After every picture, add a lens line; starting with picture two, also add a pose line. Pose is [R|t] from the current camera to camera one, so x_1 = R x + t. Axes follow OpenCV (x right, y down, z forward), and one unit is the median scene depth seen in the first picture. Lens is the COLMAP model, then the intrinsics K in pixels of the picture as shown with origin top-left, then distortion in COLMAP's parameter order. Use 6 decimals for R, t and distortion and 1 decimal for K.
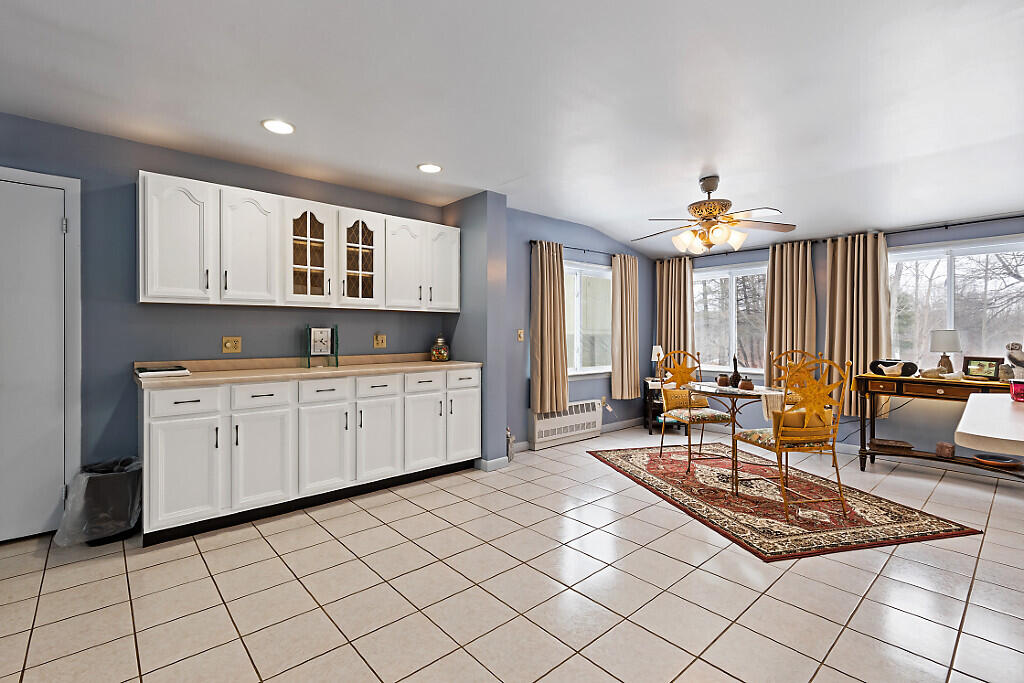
lens RADIAL K [[466.4, 0, 490.1], [0, 466.4, 330.5], [0, 0, 1]] dist [0.003813, -0.001647]
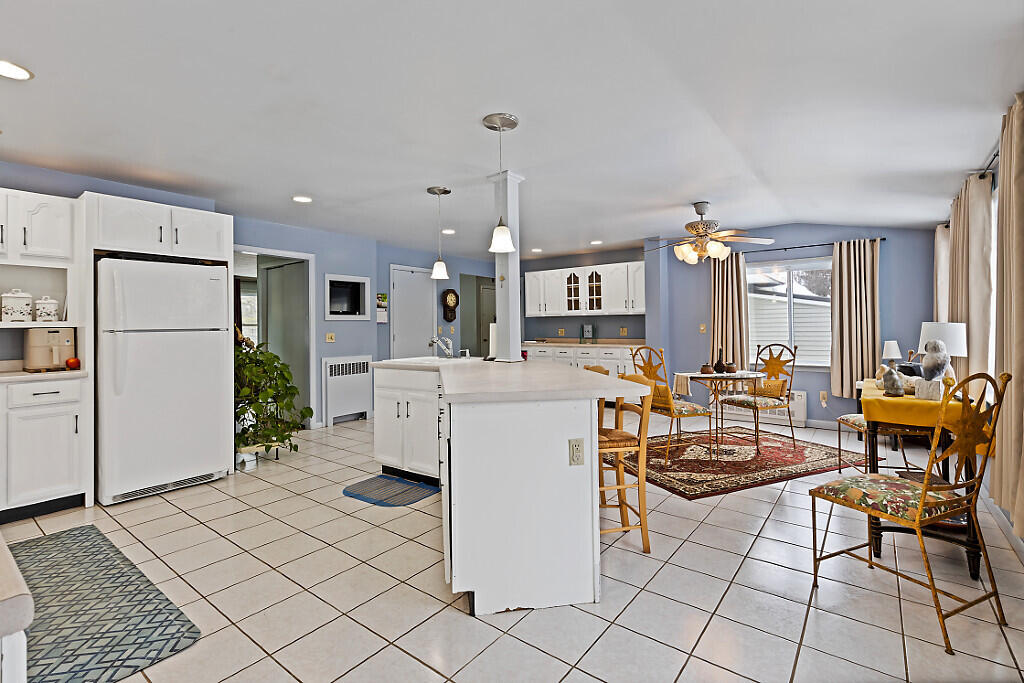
lens RADIAL K [[466.4, 0, 522.6], [0, 466.4, 326.7], [0, 0, 1]] dist [0.003813, -0.001647]
pose [[0.217210, -0.001218, -0.976124, 1.619896], [0.009952, 0.999950, 0.000967, -0.002310], [0.976074, -0.009924, 0.217212, 0.268097]]
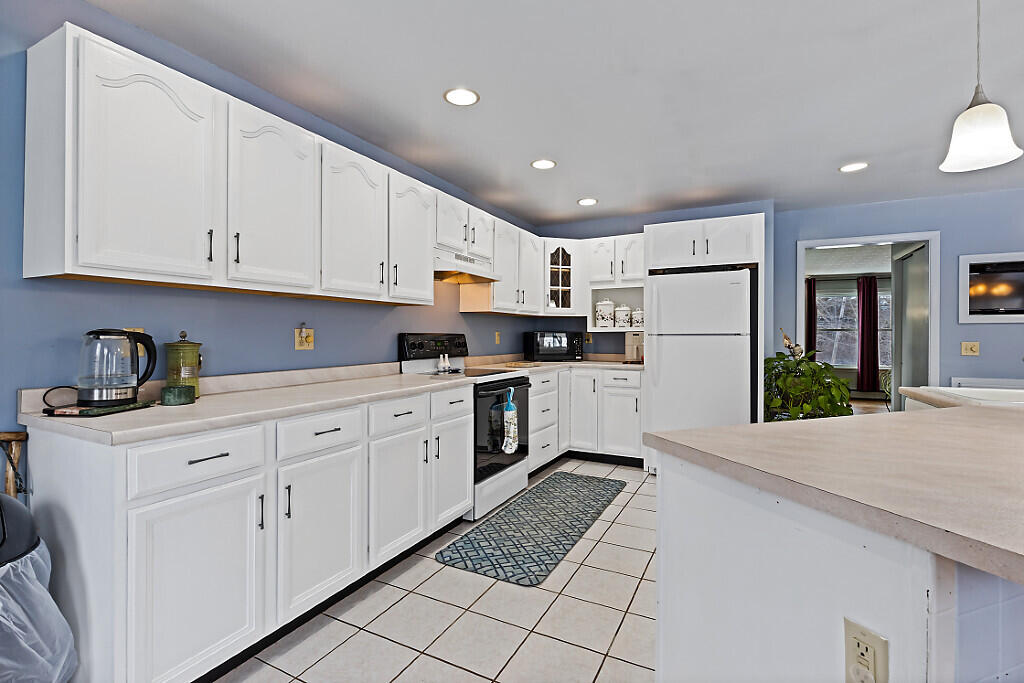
lens RADIAL K [[466.4, 0, 495.8], [0, 466.4, 333.0], [0, 0, 1]] dist [0.003813, -0.001647]
pose [[-0.935498, -0.004875, -0.353297, 1.320078], [-0.004647, 0.999988, -0.001494, -0.001424], [0.353301, 0.000244, -0.935510, 0.589094]]
